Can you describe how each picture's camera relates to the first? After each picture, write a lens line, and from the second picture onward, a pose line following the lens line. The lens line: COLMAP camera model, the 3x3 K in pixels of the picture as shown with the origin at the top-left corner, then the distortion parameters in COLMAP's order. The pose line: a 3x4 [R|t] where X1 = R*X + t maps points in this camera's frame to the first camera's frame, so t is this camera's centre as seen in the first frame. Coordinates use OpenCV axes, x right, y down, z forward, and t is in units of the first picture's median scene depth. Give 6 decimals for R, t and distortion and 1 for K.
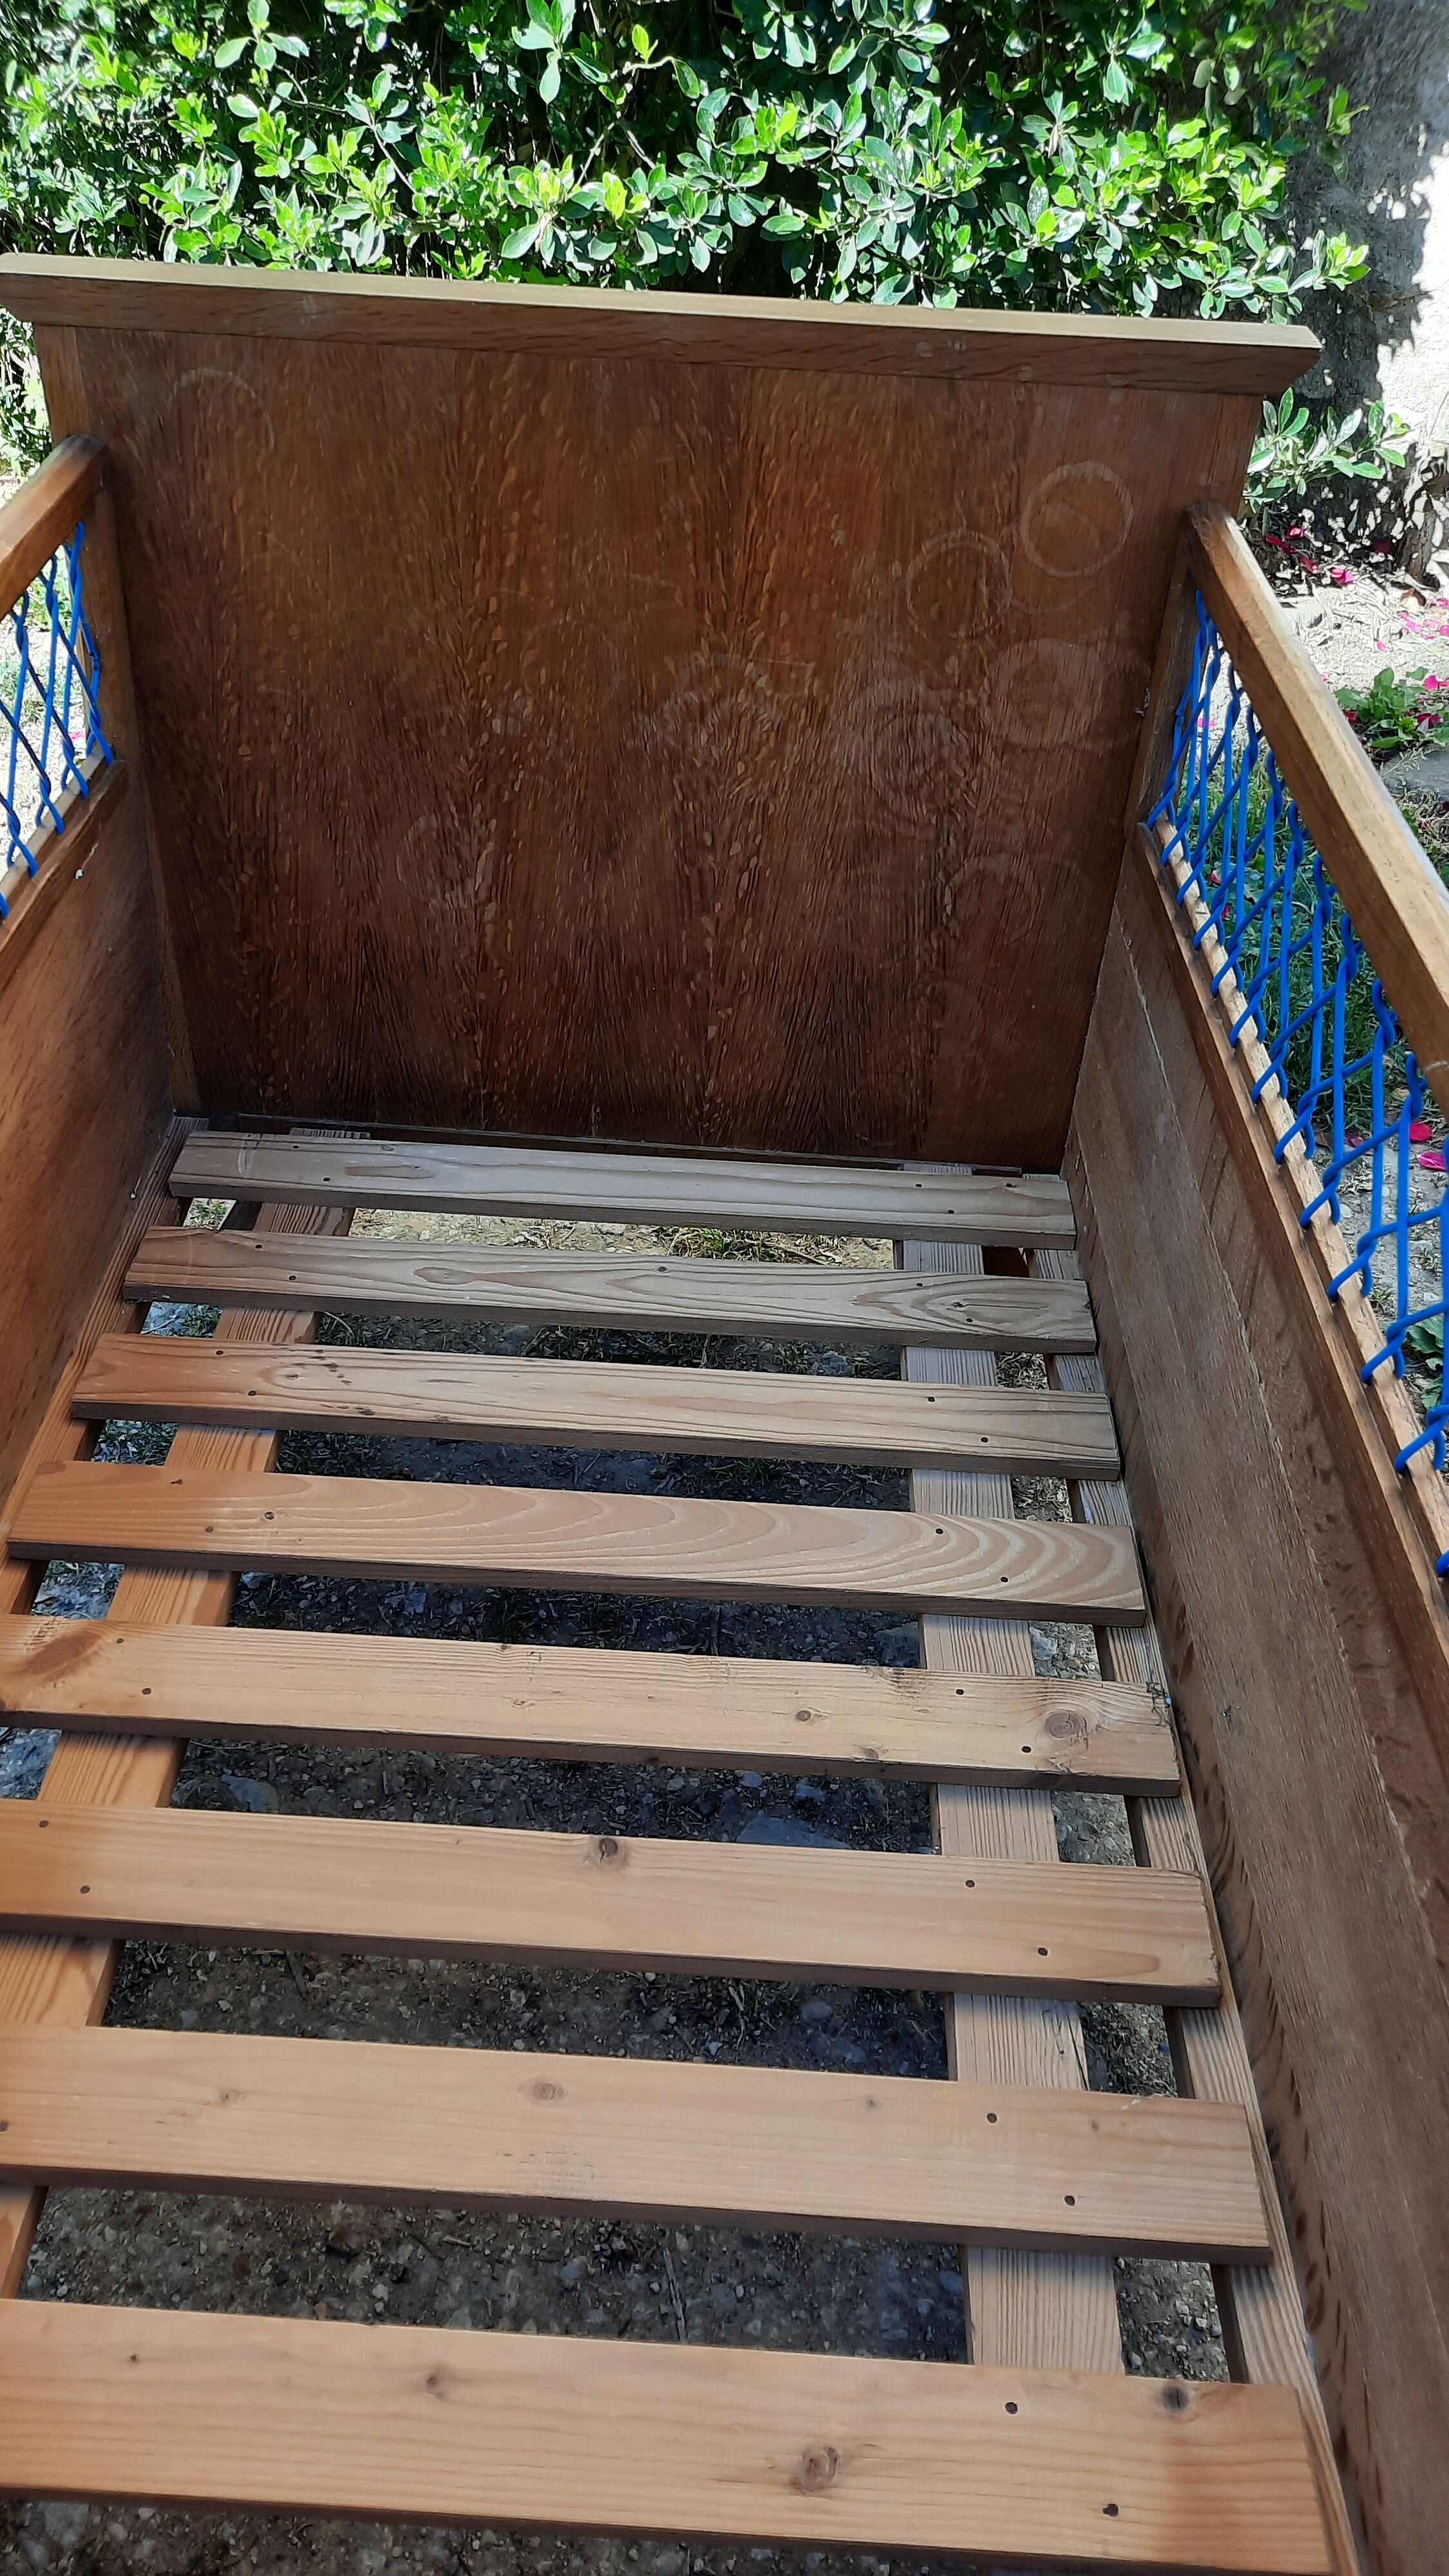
lens RADIAL K [[2064.4, 0, 724.5], [0, 2064.4, 1288.0], [0, 0, 1]] dist [0.059535, -0.112485]
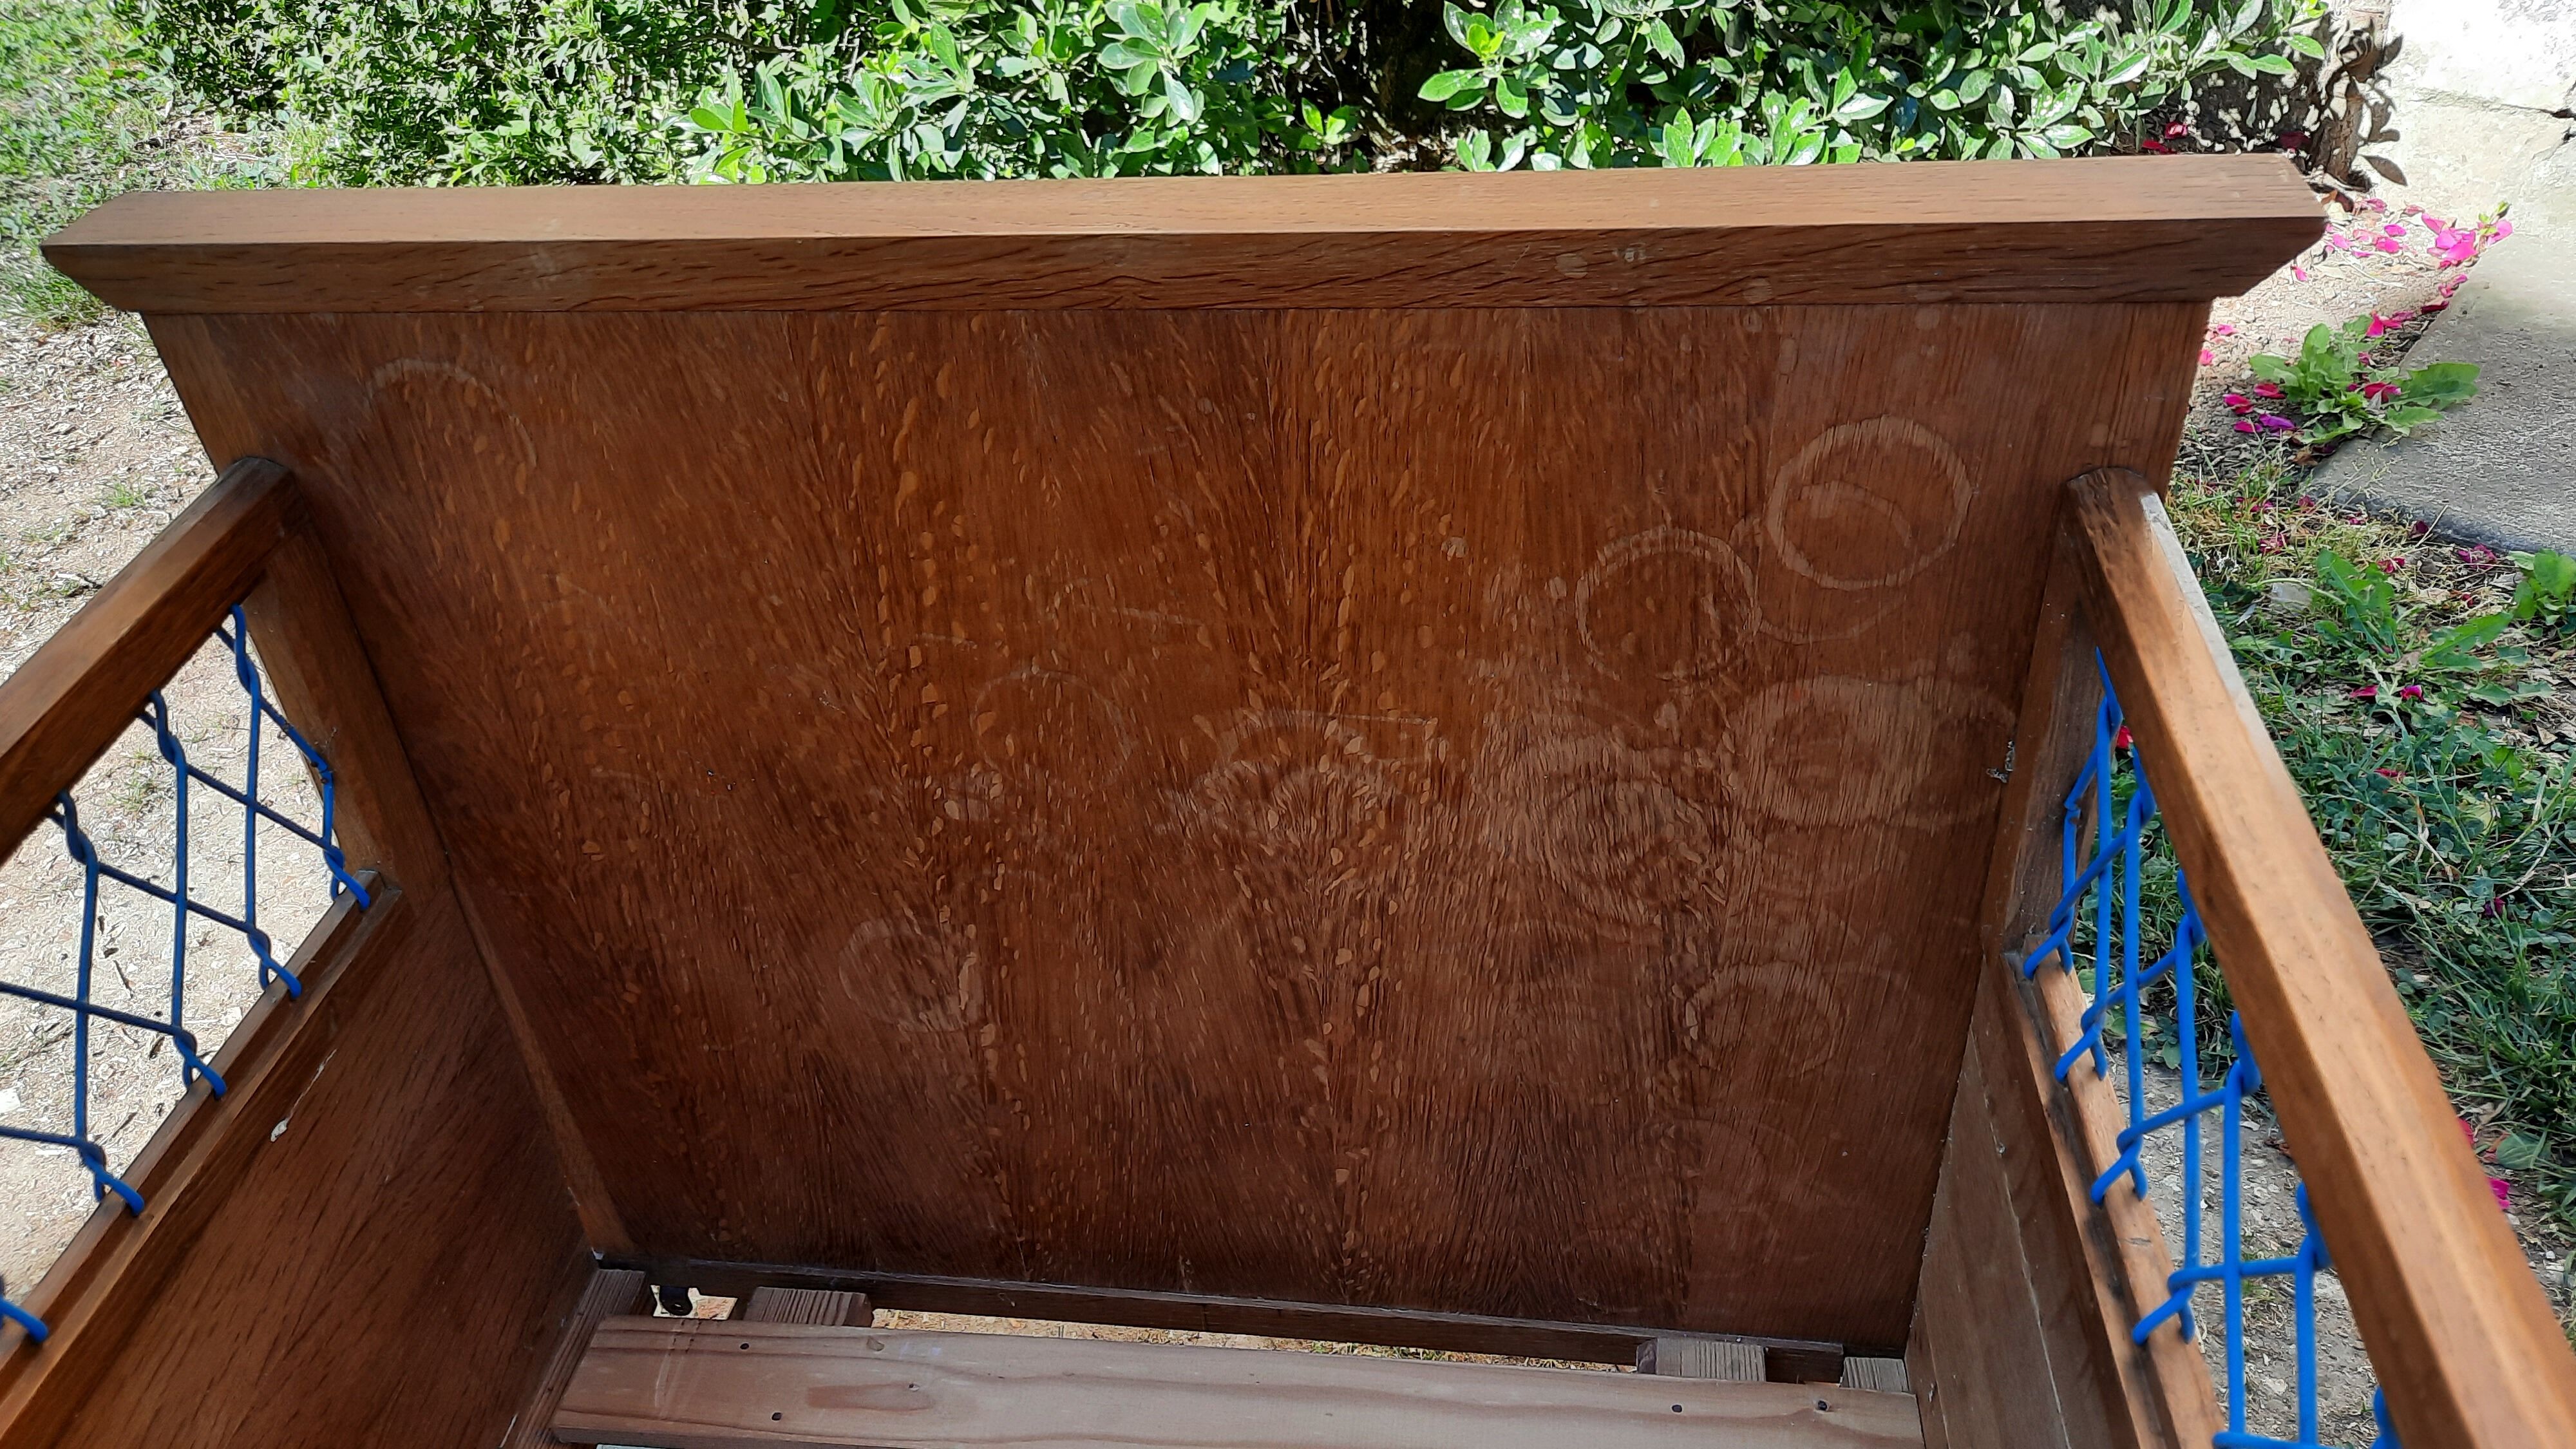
lens RADIAL K [[2064.4, 0, 1288.0], [0, 2064.4, 724.5], [0, 0, 1]] dist [0.059535, -0.112485]
pose [[0.990025, -0.041485, -0.134648, 0.080817], [0.036927, 0.998663, -0.036169, -0.276638], [0.135969, 0.030836, 0.990233, 0.391715]]
